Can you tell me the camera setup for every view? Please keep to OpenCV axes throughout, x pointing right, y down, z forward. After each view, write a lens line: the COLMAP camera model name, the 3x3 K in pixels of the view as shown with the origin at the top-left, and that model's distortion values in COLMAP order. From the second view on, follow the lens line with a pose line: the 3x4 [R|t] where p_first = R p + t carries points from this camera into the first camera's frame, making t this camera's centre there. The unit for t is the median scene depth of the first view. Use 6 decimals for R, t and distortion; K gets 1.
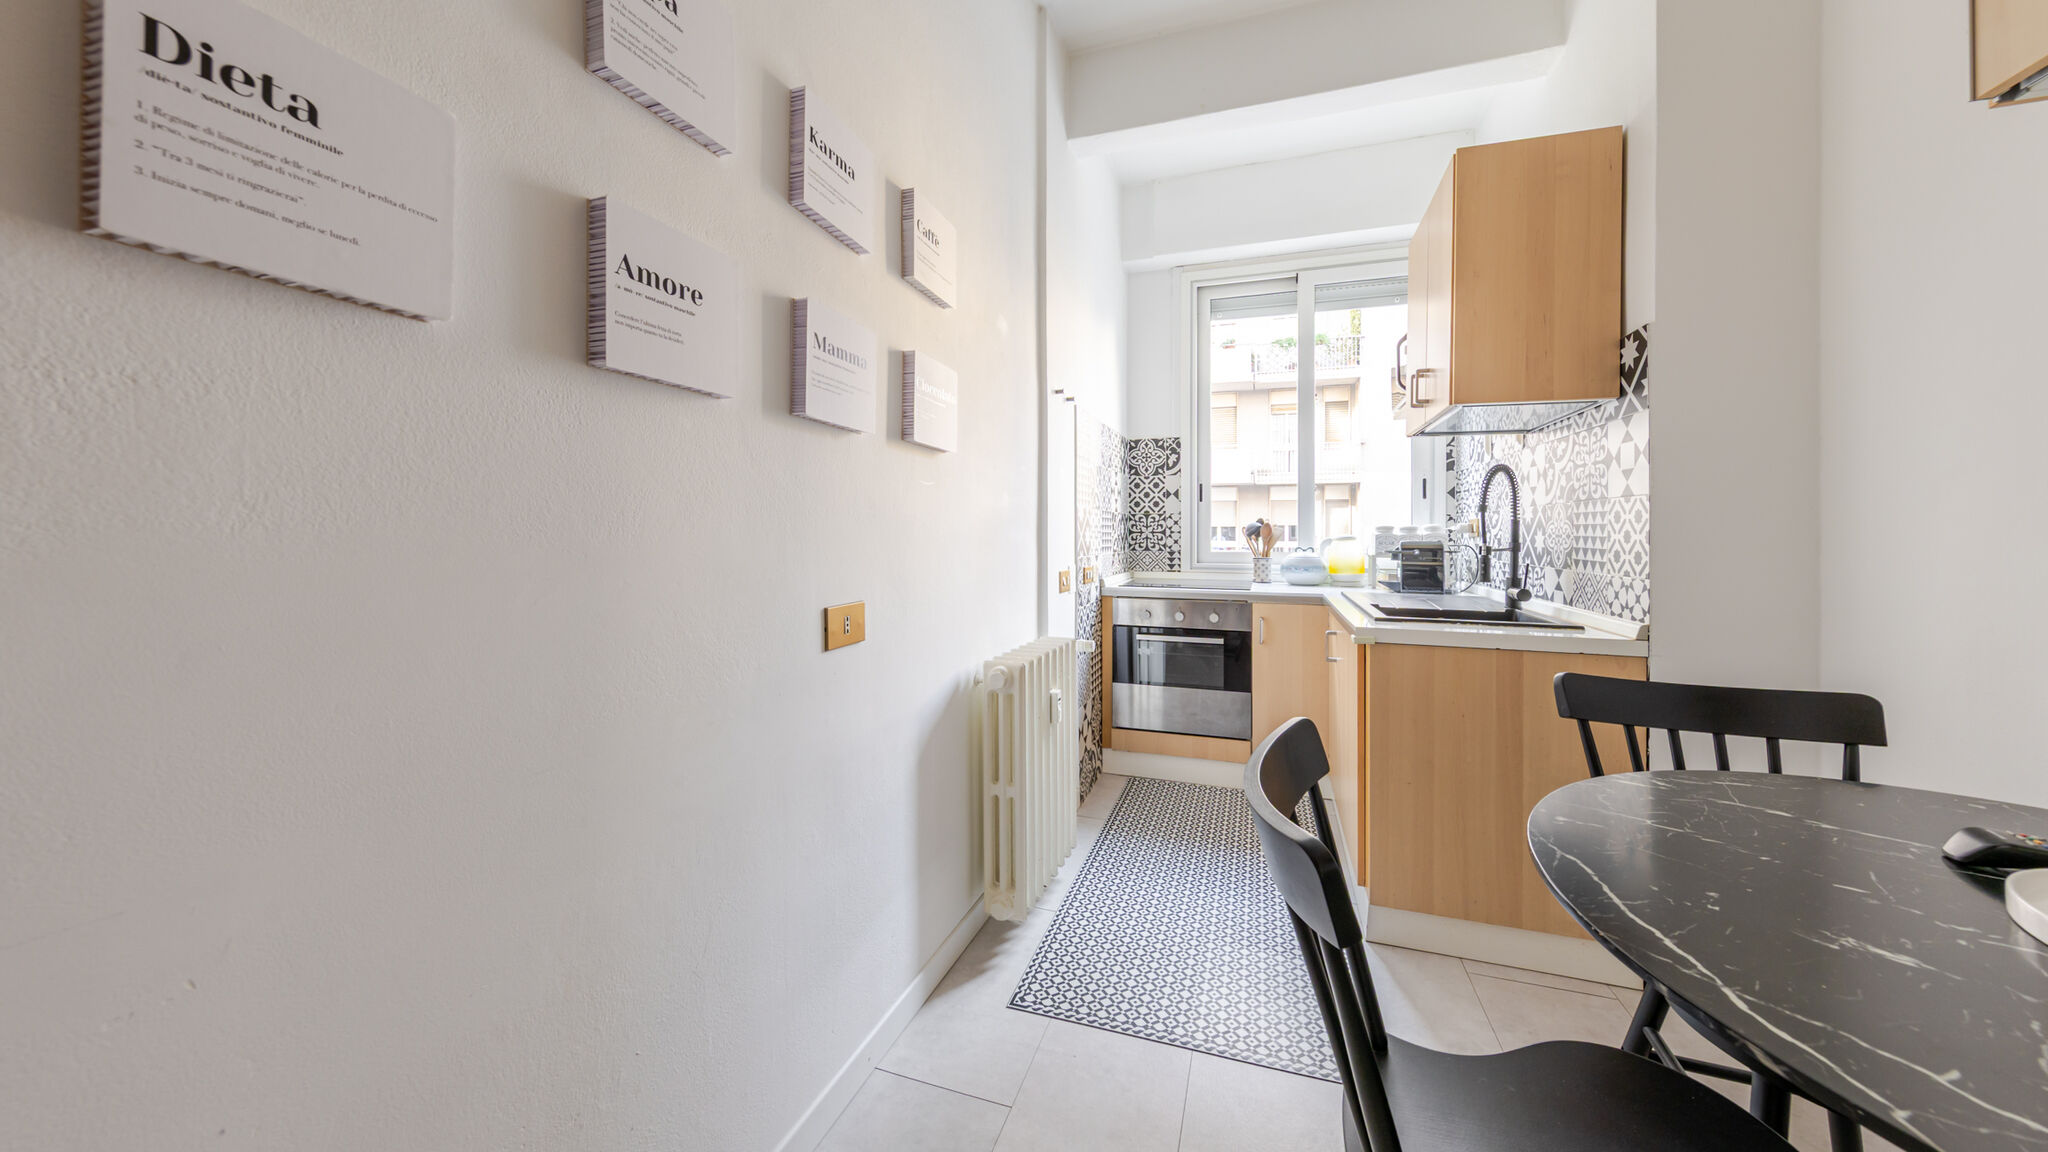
lens RADIAL K [[669.5, 0, 997.7], [0, 669.5, 531.7], [0, 0, 1]] dist [0.000554, -0.000092]
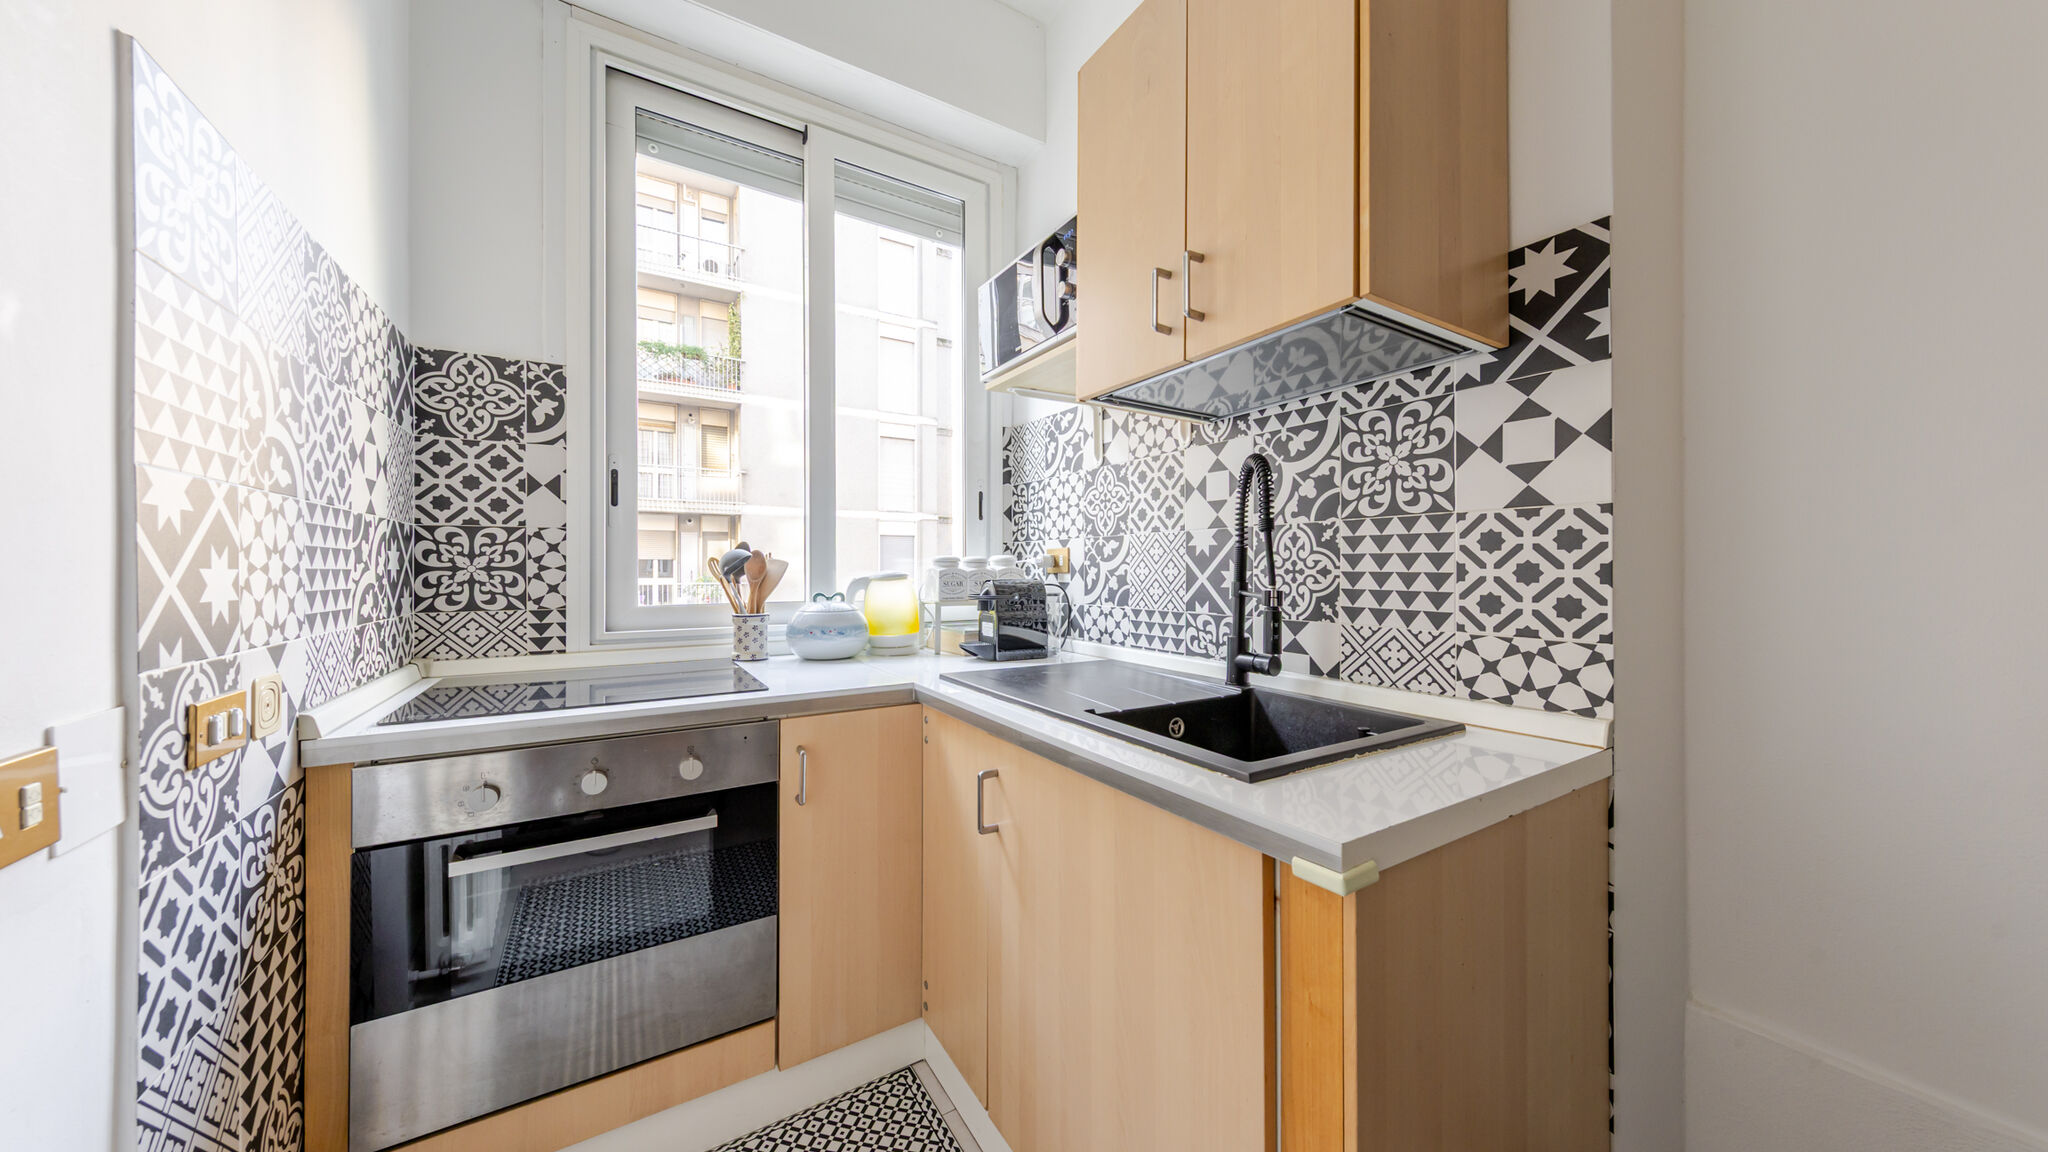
lens RADIAL K [[645.0, 0, 1031.8], [0, 645.0, 564.9], [0, 0, 1]] dist [0.008539, -0.002765]
pose [[0.571630, 0.000698, 0.820511, 0.115294], [0.002117, 0.999995, -0.002325, 0.000349], [-0.820508, 0.003067, 0.571626, 0.620774]]
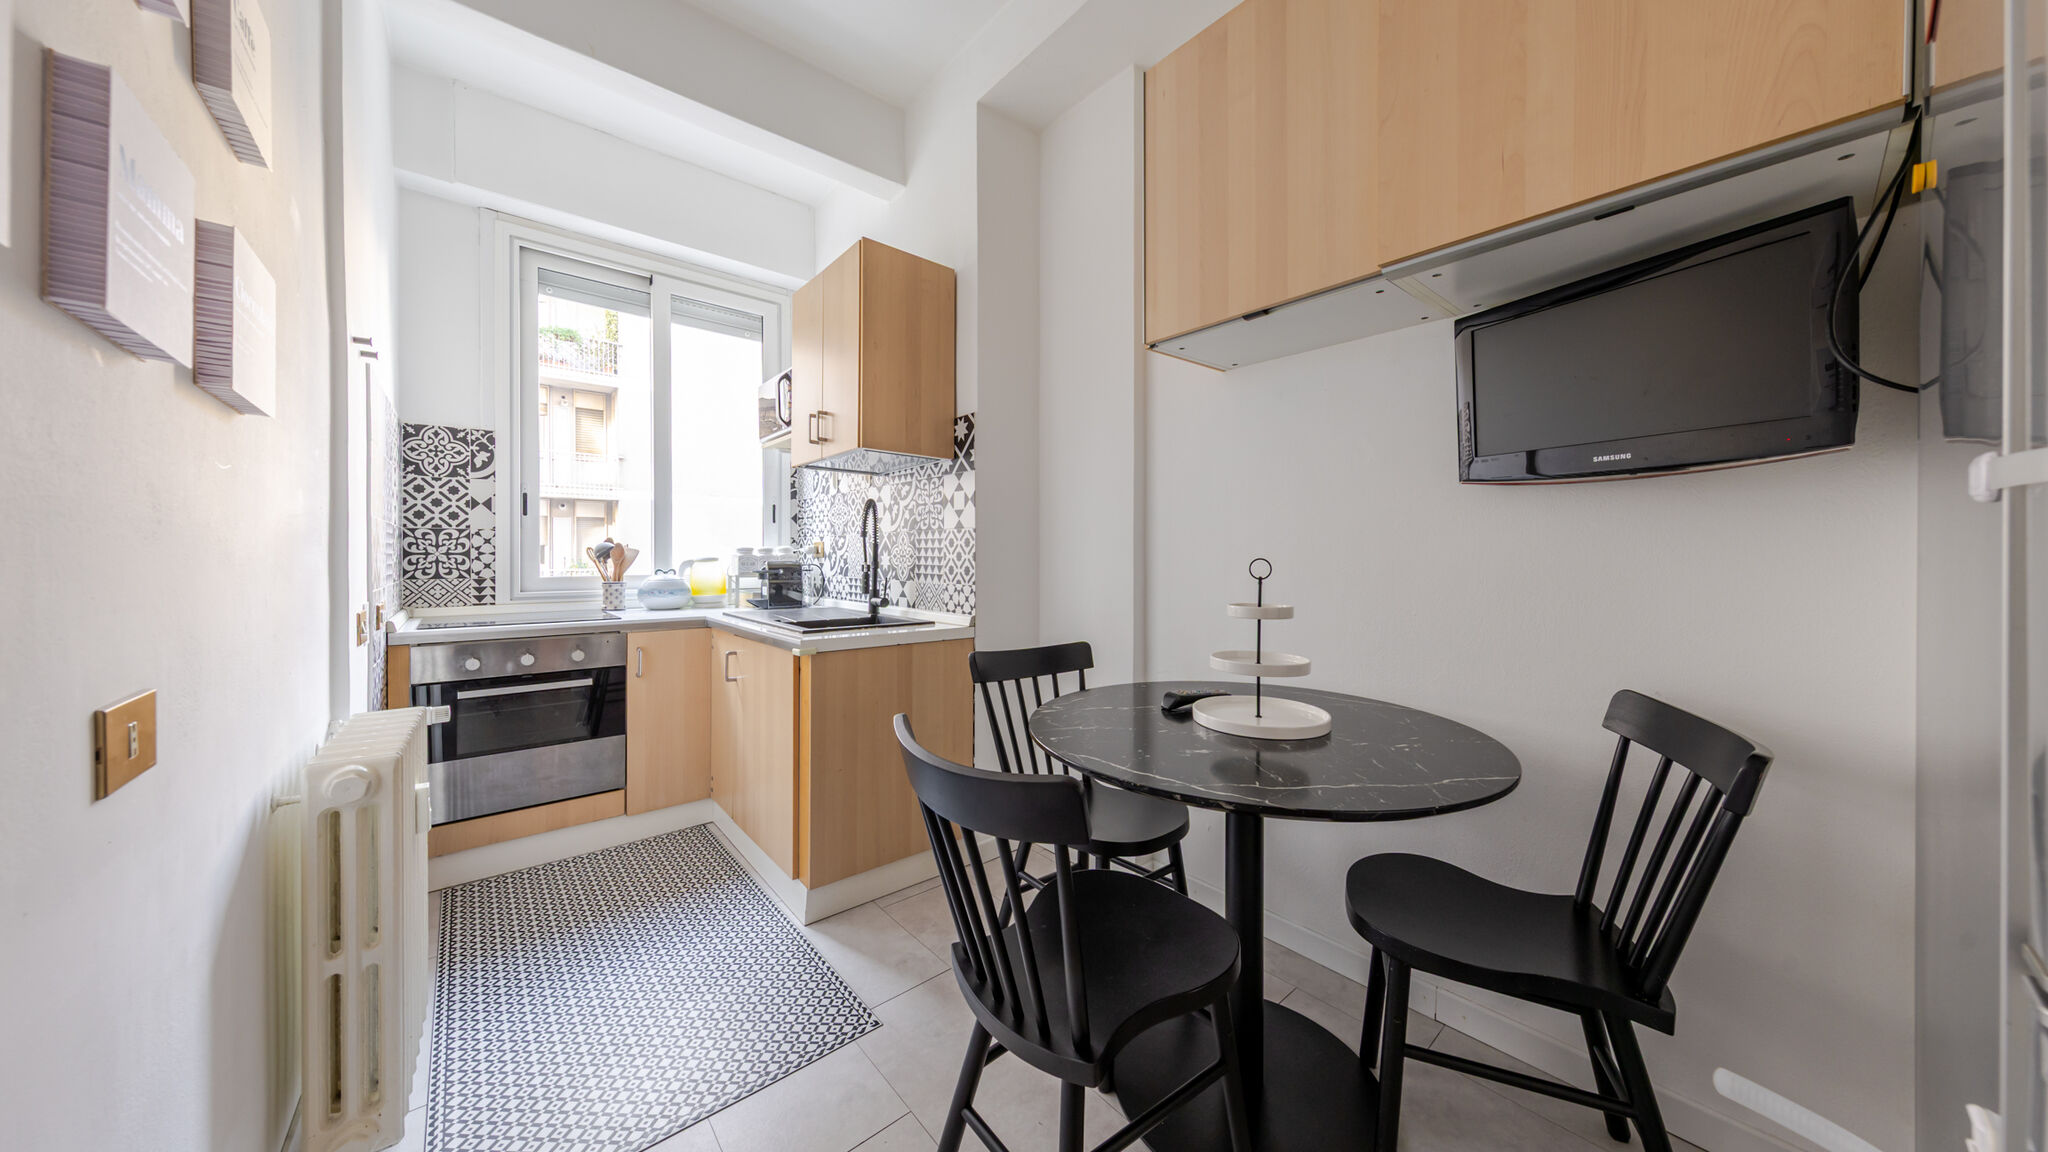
lens RADIAL K [[703.3, 0, 1030.1], [0, 703.3, 554.1], [0, 0, 1]] dist [0.010495, -0.000080]
pose [[0.485333, -0.001142, 0.874329, -0.187740], [-0.000224, 0.999999, 0.001430, 0.000160], [-0.874330, -0.000890, 0.485332, 0.077455]]
